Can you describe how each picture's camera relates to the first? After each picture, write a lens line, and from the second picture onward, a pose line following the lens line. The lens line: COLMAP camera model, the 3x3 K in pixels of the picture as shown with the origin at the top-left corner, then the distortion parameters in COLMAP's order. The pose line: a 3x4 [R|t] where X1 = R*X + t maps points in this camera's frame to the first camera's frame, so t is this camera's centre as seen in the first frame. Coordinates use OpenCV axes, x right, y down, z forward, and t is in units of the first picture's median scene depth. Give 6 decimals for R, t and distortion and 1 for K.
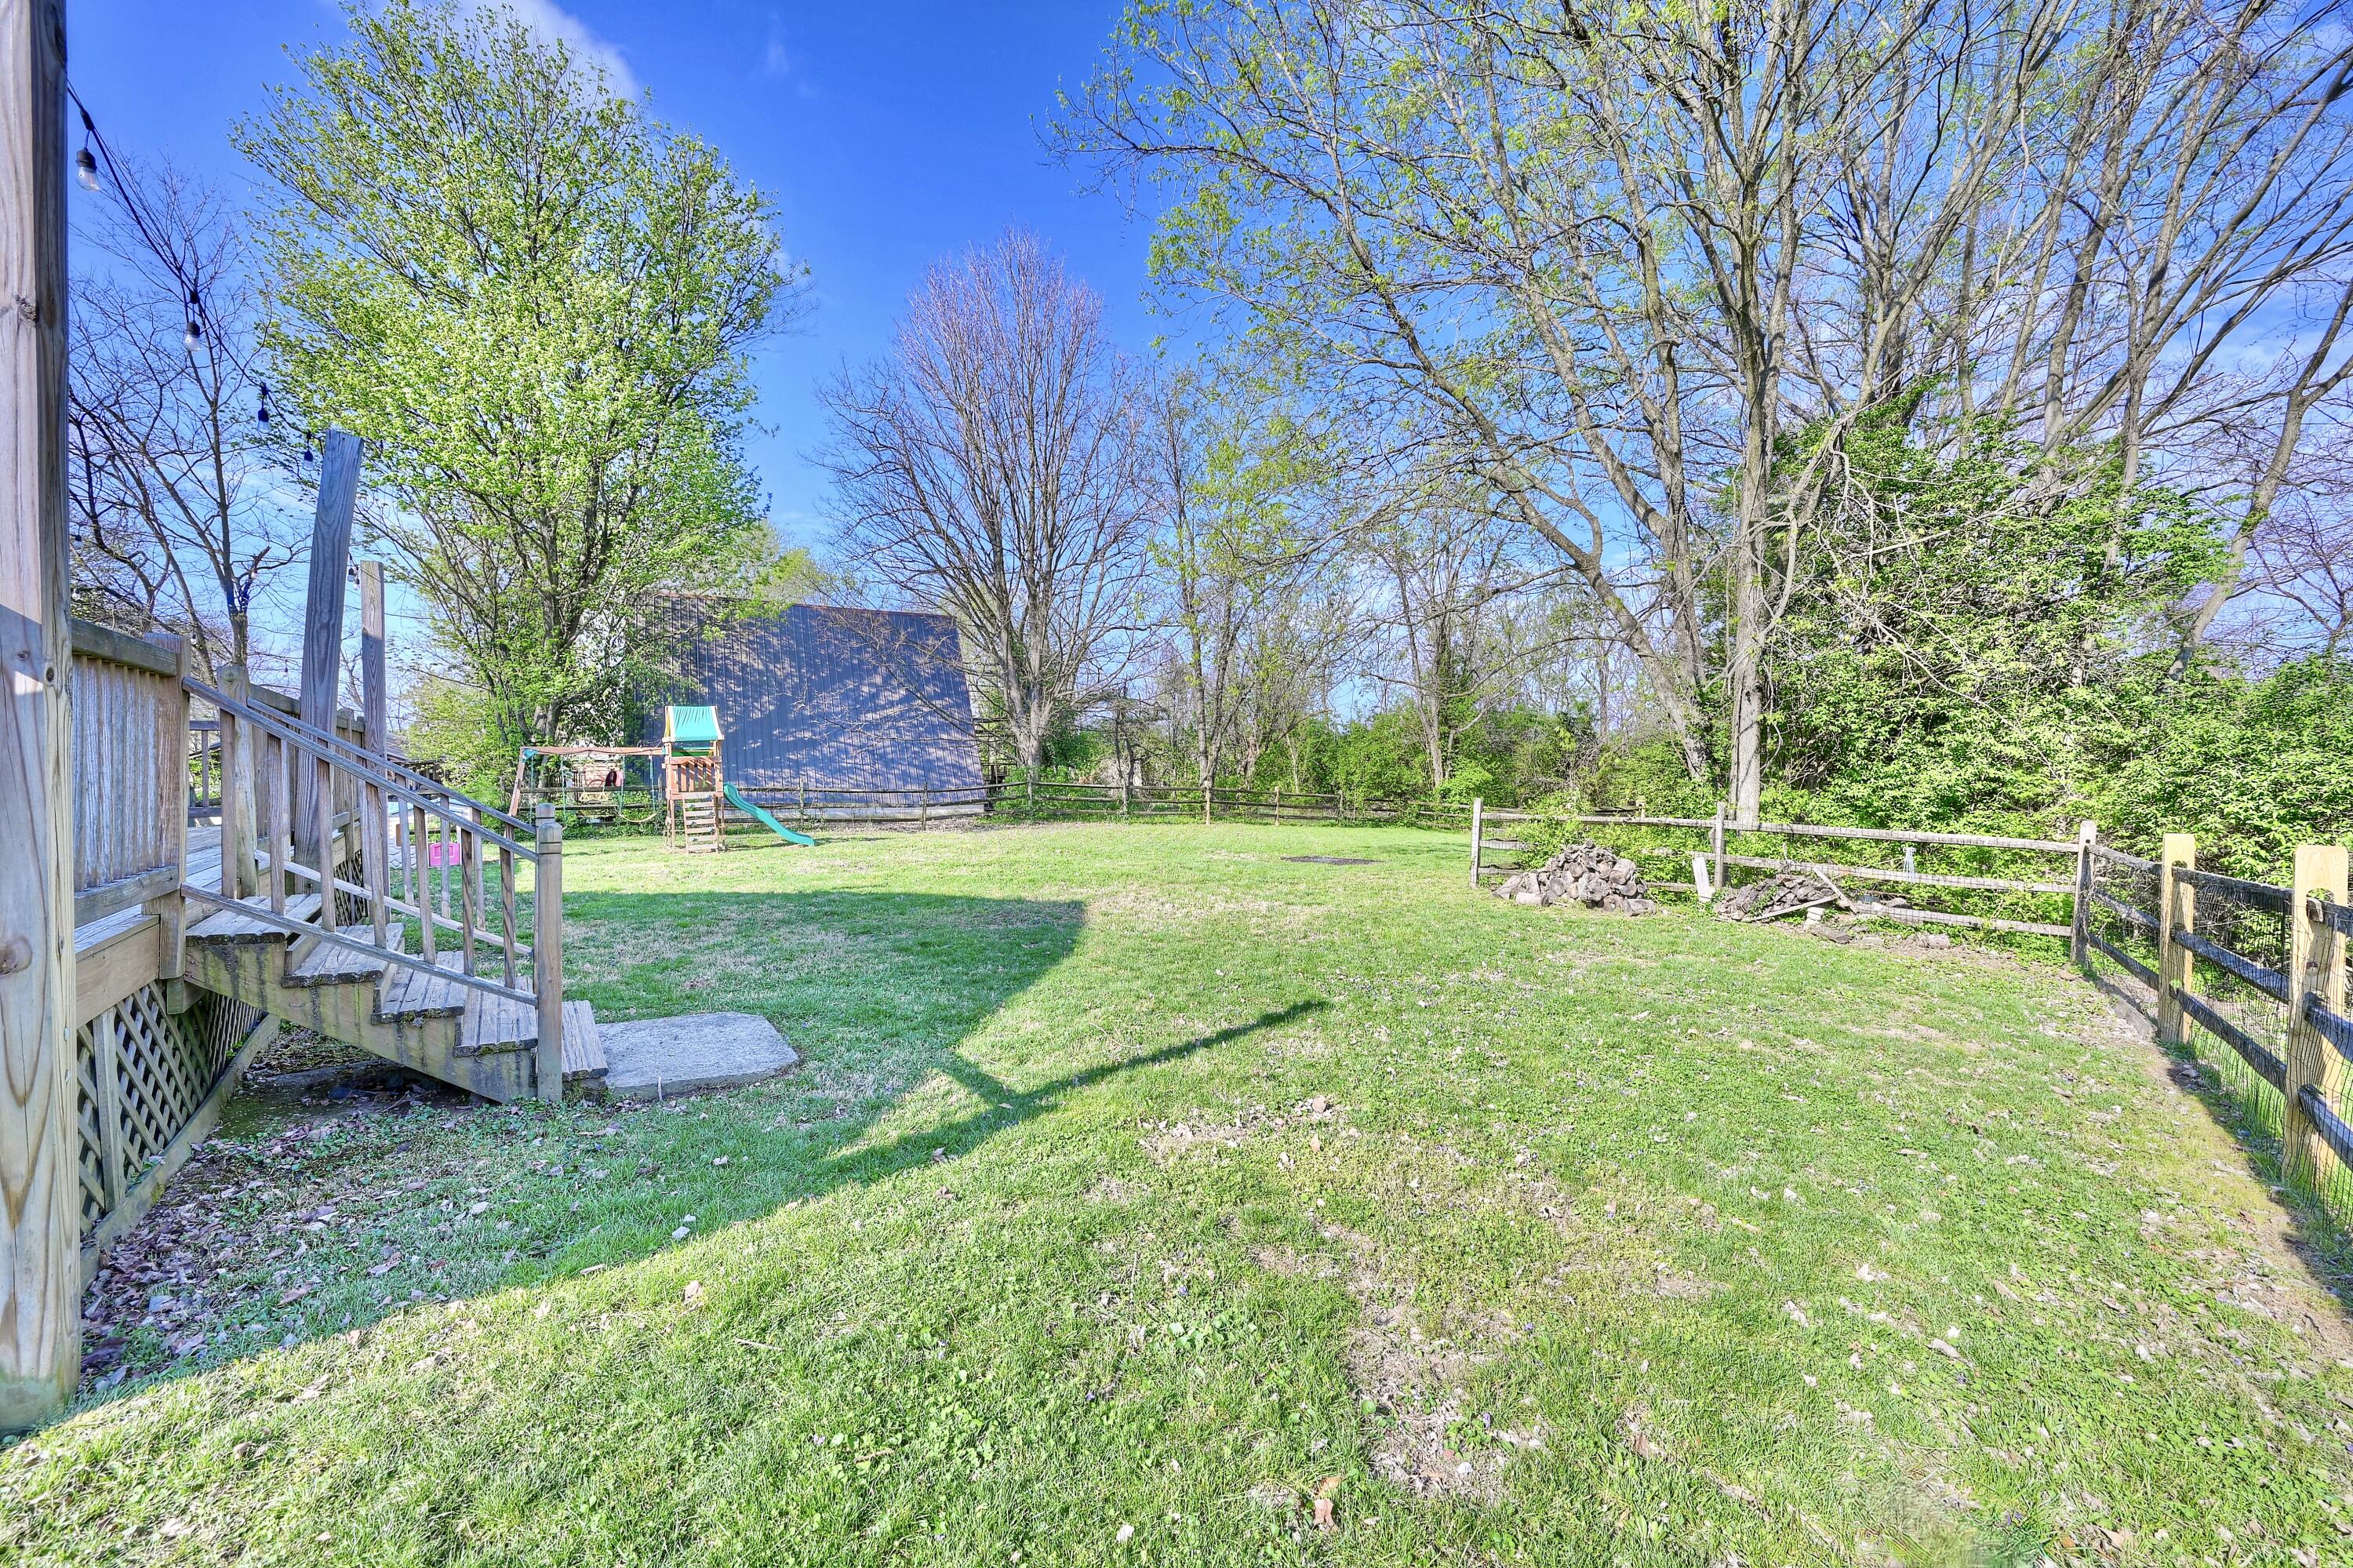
lens RADIAL K [[897.8, 0, 1176.5], [0, 897.8, 784.0], [0, 0, 1]] dist [-0.000329, -0.000059]
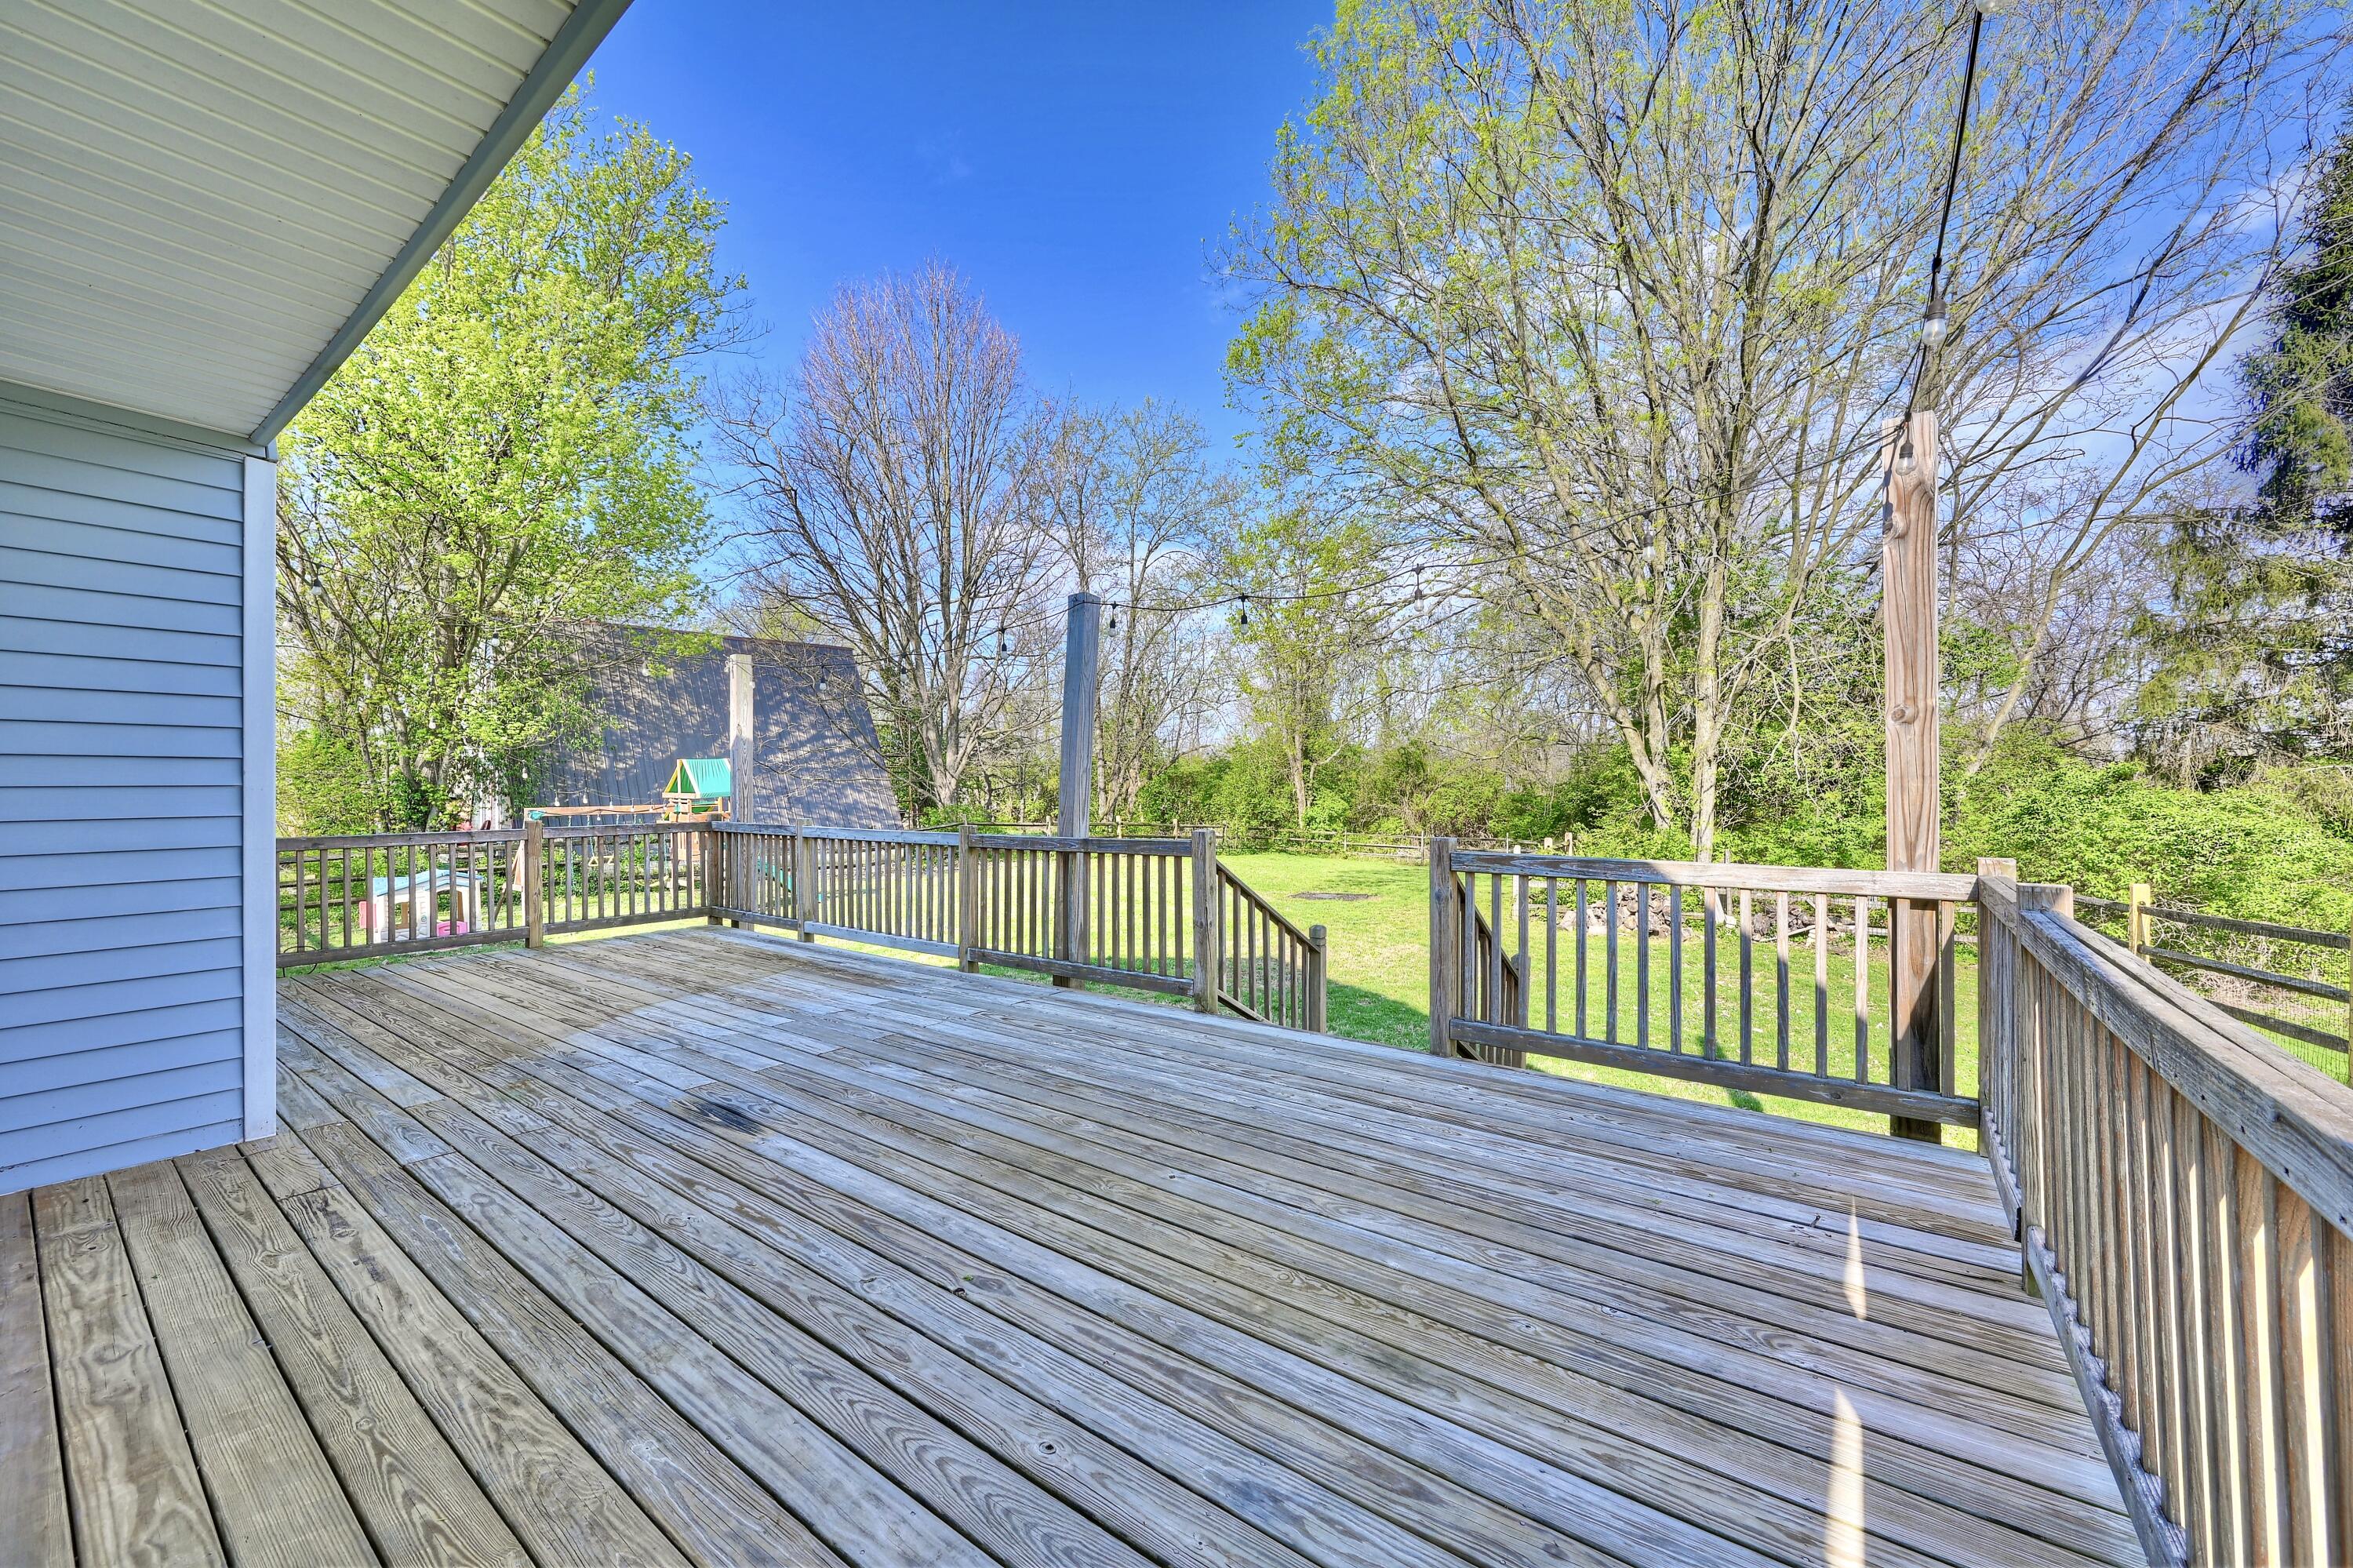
lens RADIAL K [[897.8, 0, 1176.5], [0, 897.8, 784.0], [0, 0, 1]] dist [-0.000329, -0.000059]
pose [[0.960283, -0.012080, 0.278765, -0.201512], [0.016816, 0.999752, -0.014605, -0.026495], [-0.278519, 0.018713, 0.960248, -0.011088]]
